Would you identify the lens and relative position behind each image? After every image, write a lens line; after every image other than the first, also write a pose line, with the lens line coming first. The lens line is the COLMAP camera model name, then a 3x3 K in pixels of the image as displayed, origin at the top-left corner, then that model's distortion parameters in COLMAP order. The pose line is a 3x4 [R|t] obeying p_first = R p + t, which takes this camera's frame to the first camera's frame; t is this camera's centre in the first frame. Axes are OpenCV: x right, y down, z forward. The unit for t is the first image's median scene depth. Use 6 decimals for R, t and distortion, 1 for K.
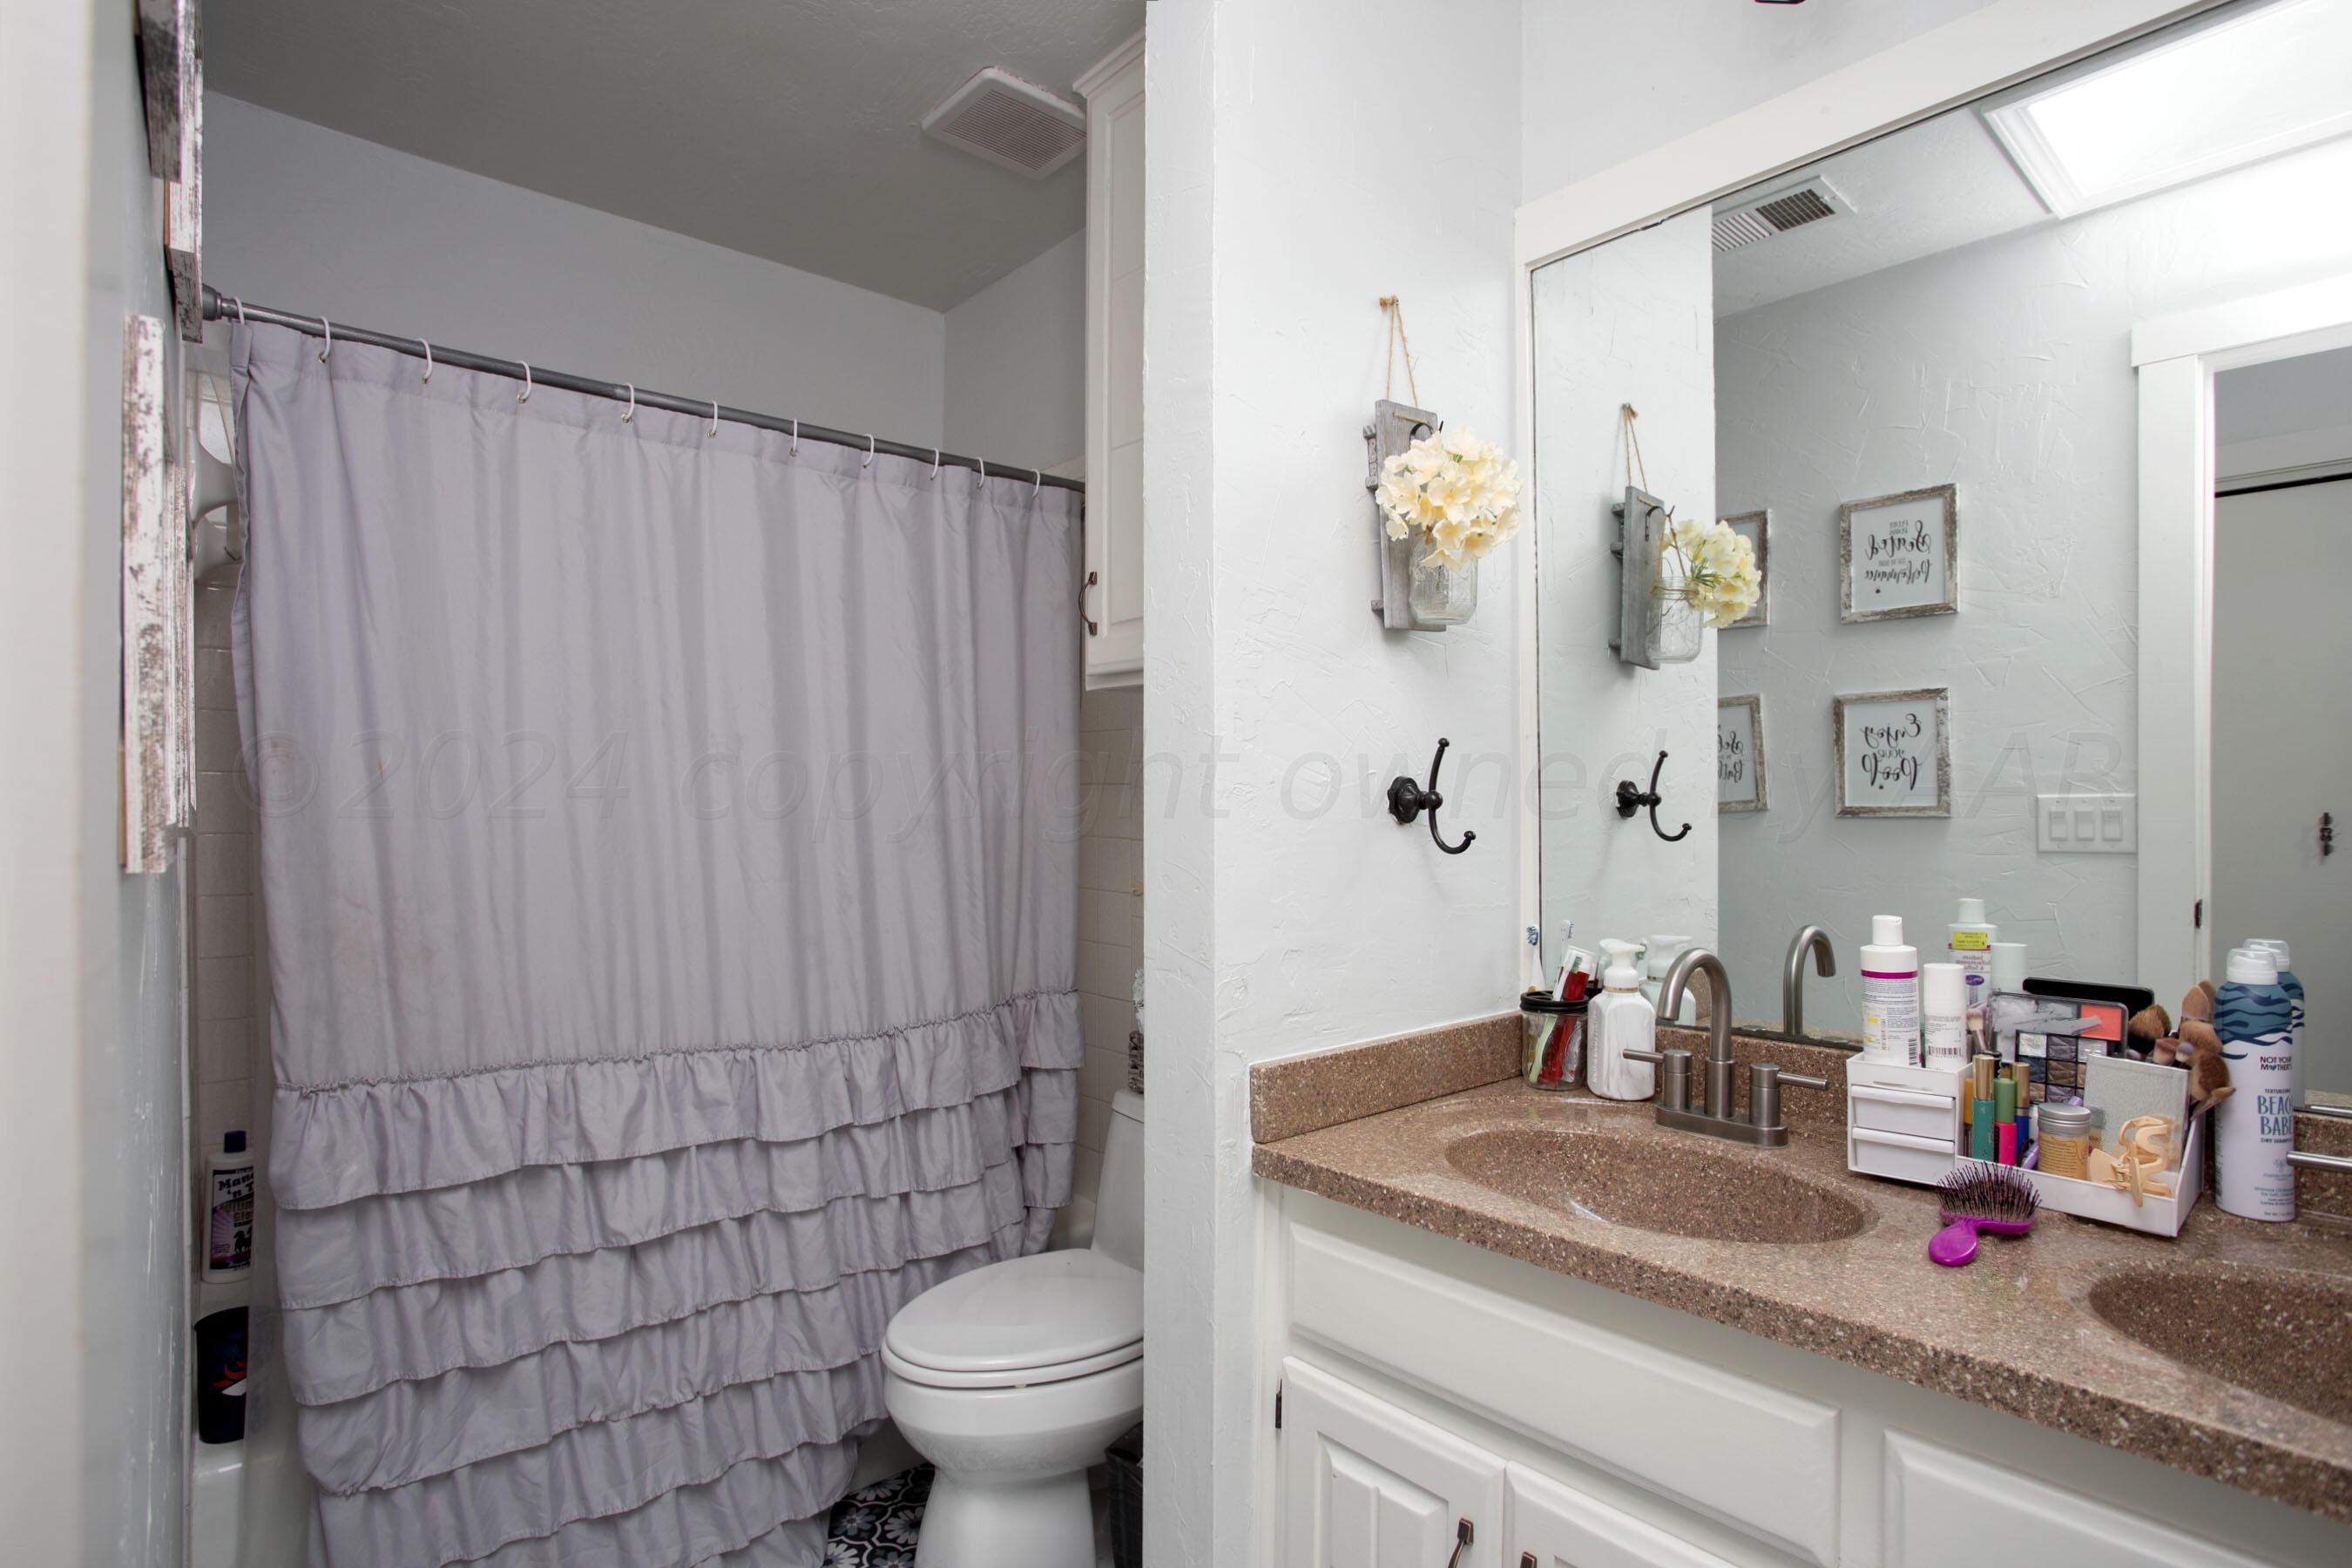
lens RADIAL K [[1157.1, 0, 1172.5], [0, 1157.1, 796.0], [0, 0, 1]] dist [-0.040915, 0.003113]
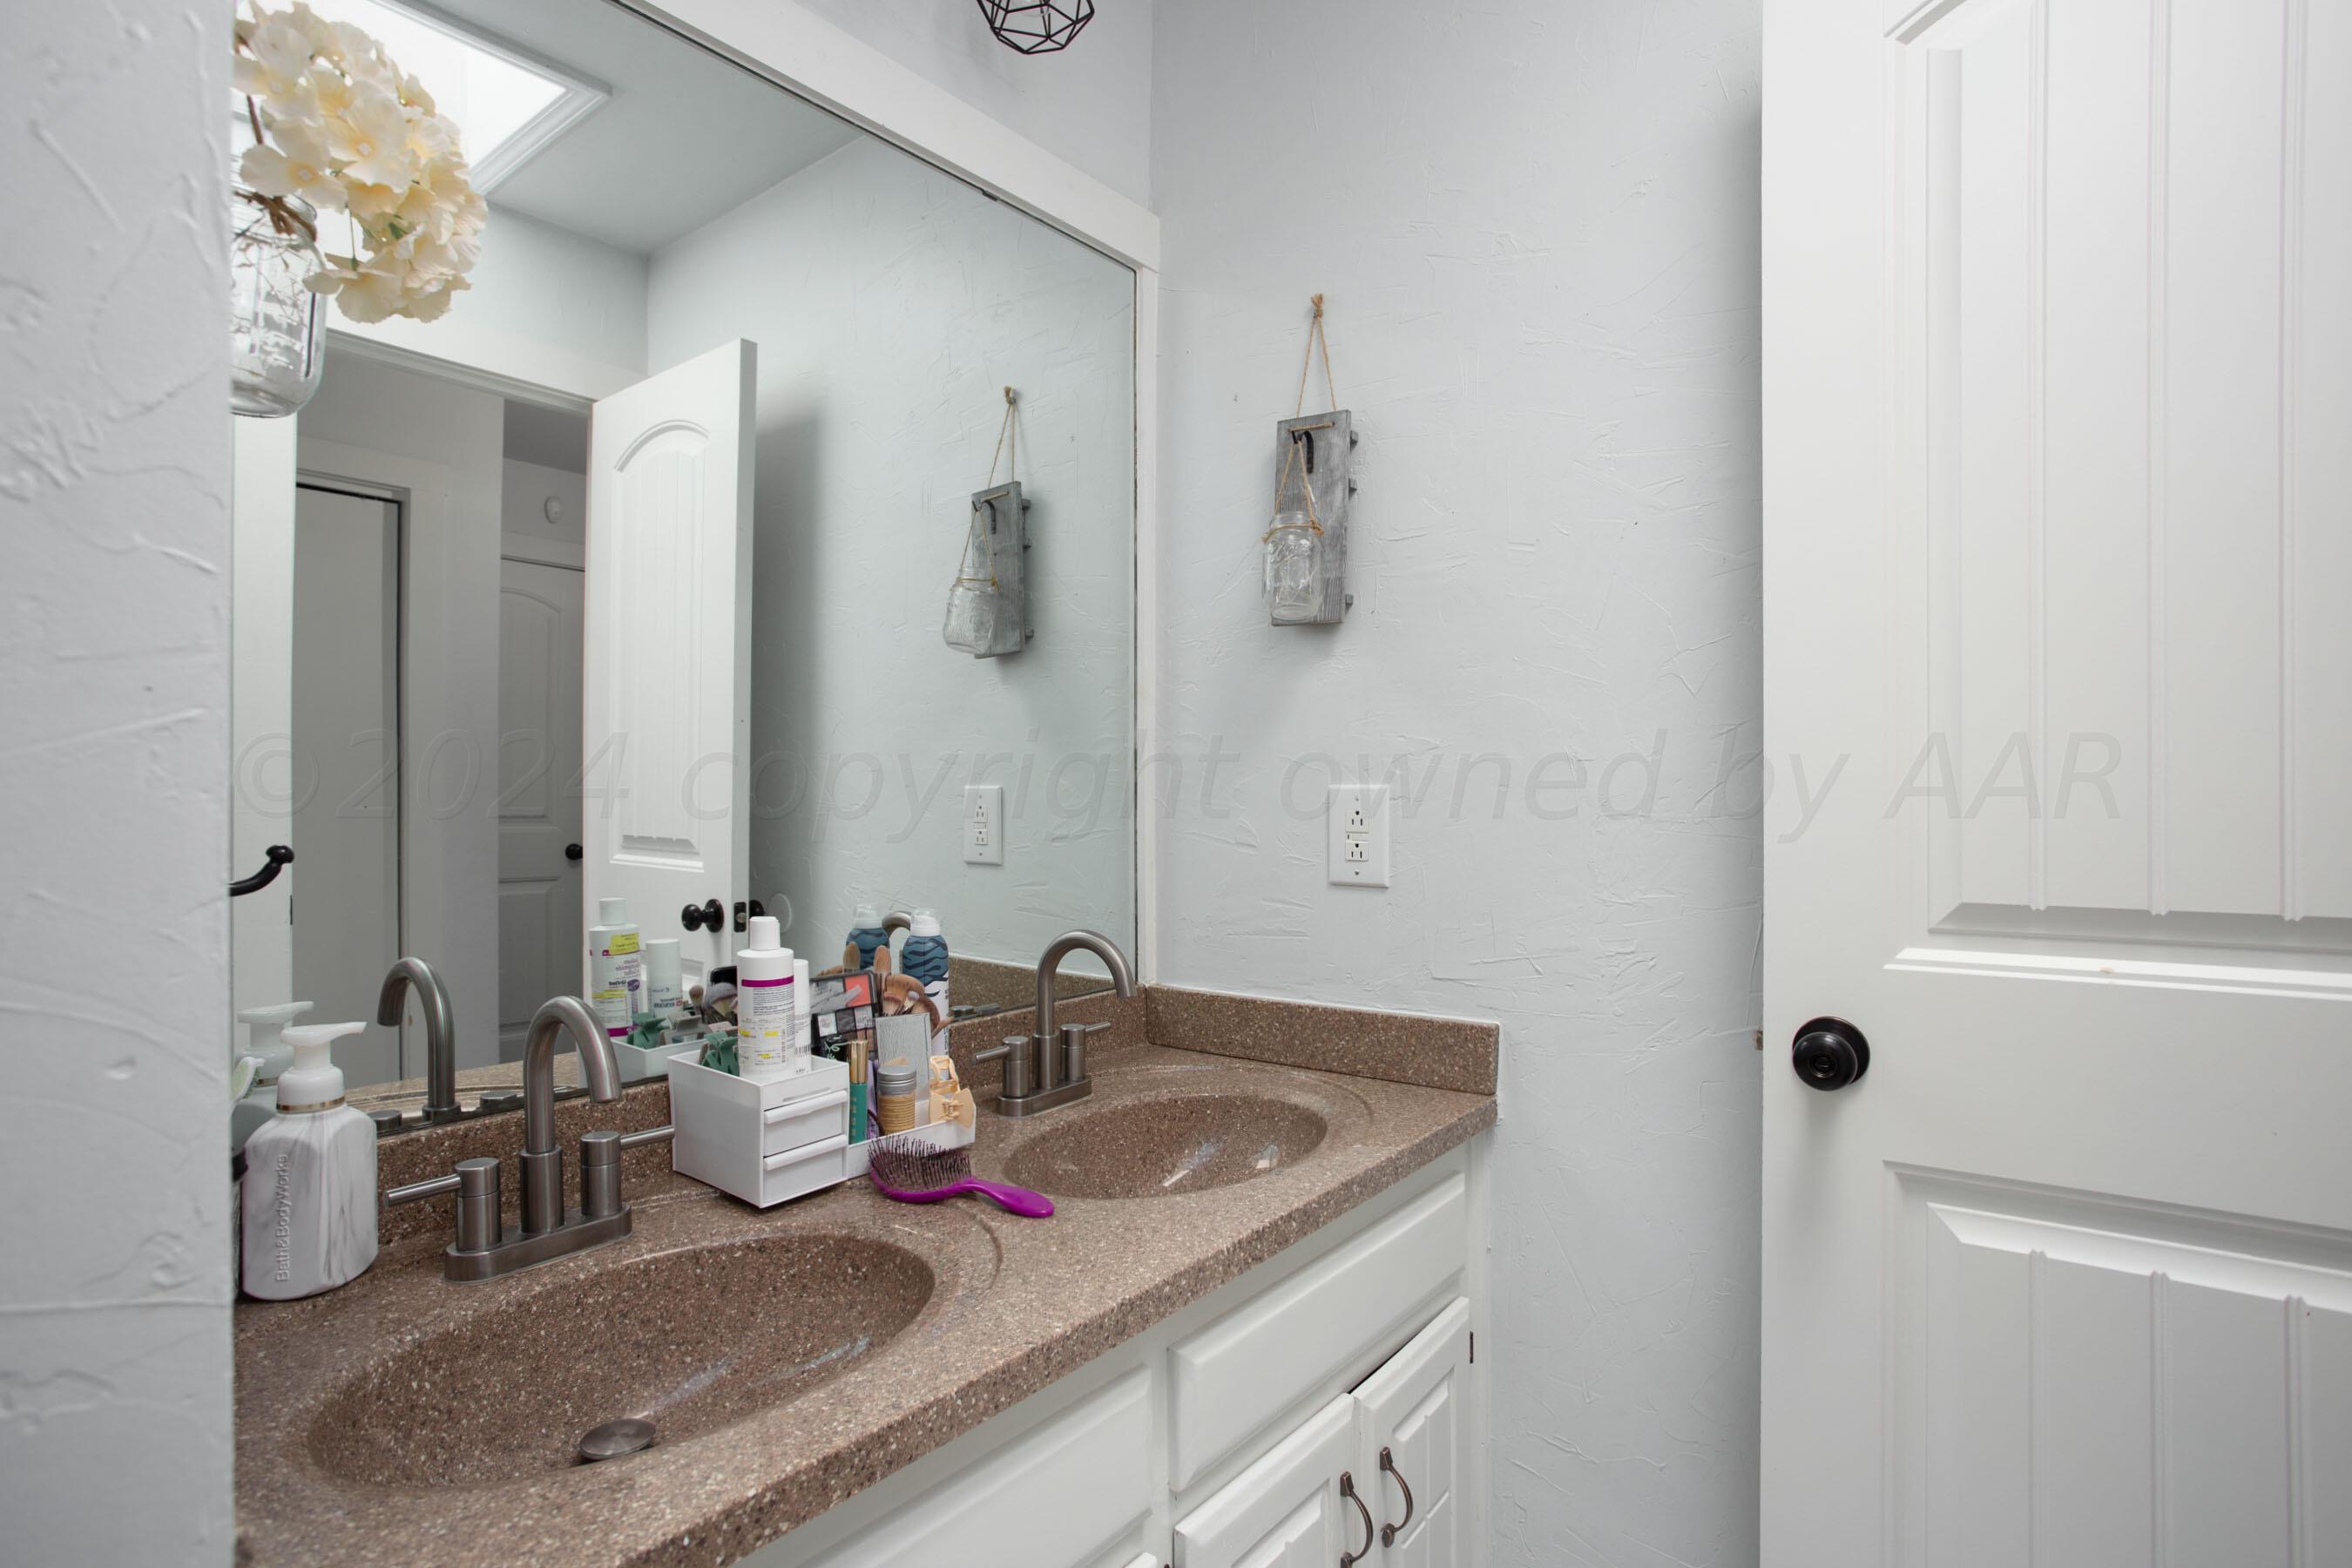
lens RADIAL K [[1157.1, 0, 1174.1], [0, 1157.1, 798.5], [0, 0, 1]] dist [-0.040915, 0.003113]
pose [[-0.183531, 0.004295, 0.983005, -0.362219], [-0.002872, 0.999984, -0.004905, 0.014373], [-0.983010, -0.003724, -0.183515, 0.901650]]
